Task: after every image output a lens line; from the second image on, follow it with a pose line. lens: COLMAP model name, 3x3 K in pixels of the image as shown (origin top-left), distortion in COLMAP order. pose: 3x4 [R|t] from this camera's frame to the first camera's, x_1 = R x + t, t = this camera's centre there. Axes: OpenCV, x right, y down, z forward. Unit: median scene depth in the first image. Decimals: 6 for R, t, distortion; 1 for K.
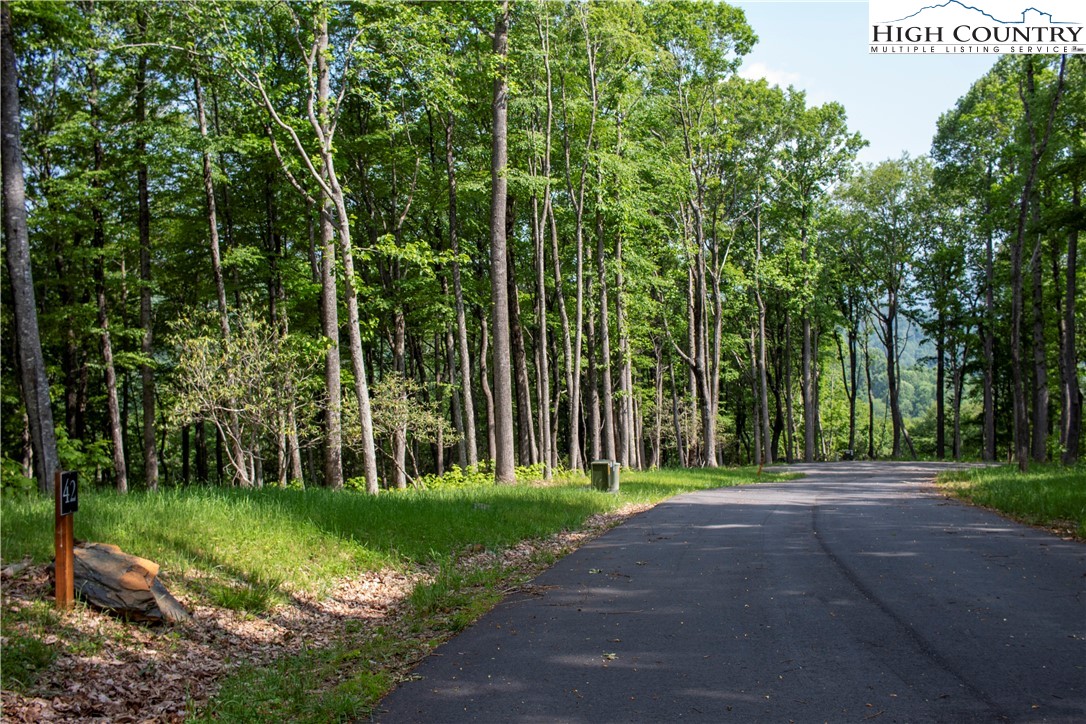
lens RADIAL K [[1206.4, 0, 538.3], [0, 1206.4, 365.4], [0, 0, 1]] dist [-0.128606, 0.131139]
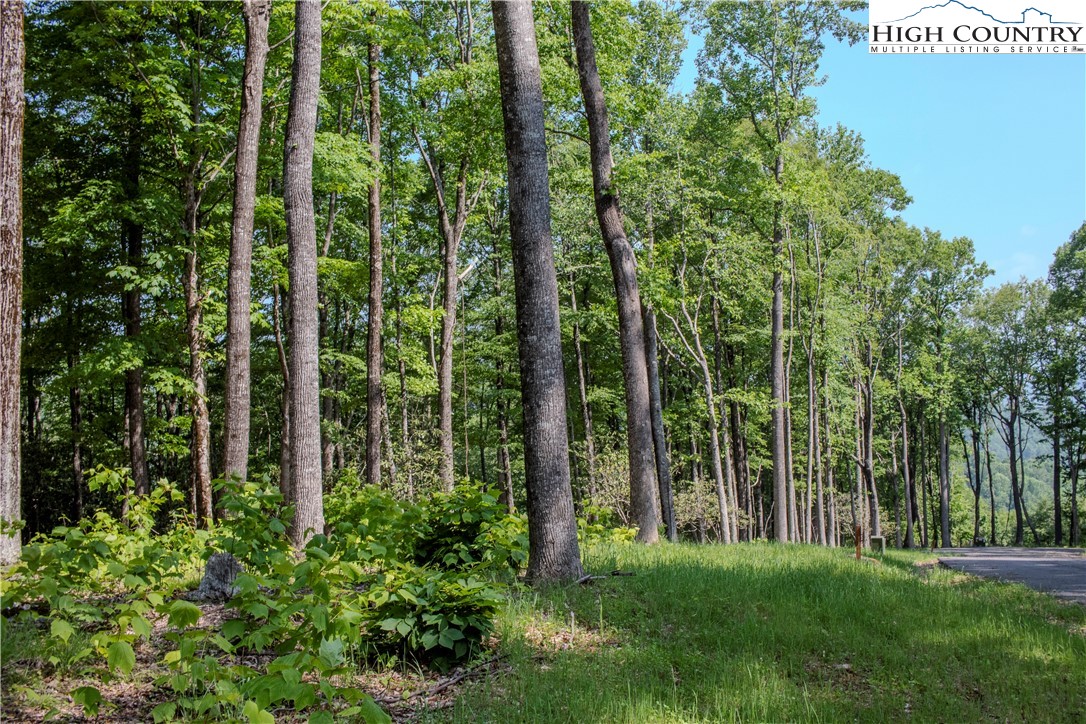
lens RADIAL K [[1206.4, 0, 538.3], [0, 1206.4, 365.4], [0, 0, 1]] dist [-0.128606, 0.131139]
pose [[0.997744, 0.000520, -0.067137, -0.084945], [-0.005519, 0.997221, -0.074293, -0.006810], [0.066912, 0.074496, 0.994974, -0.168160]]
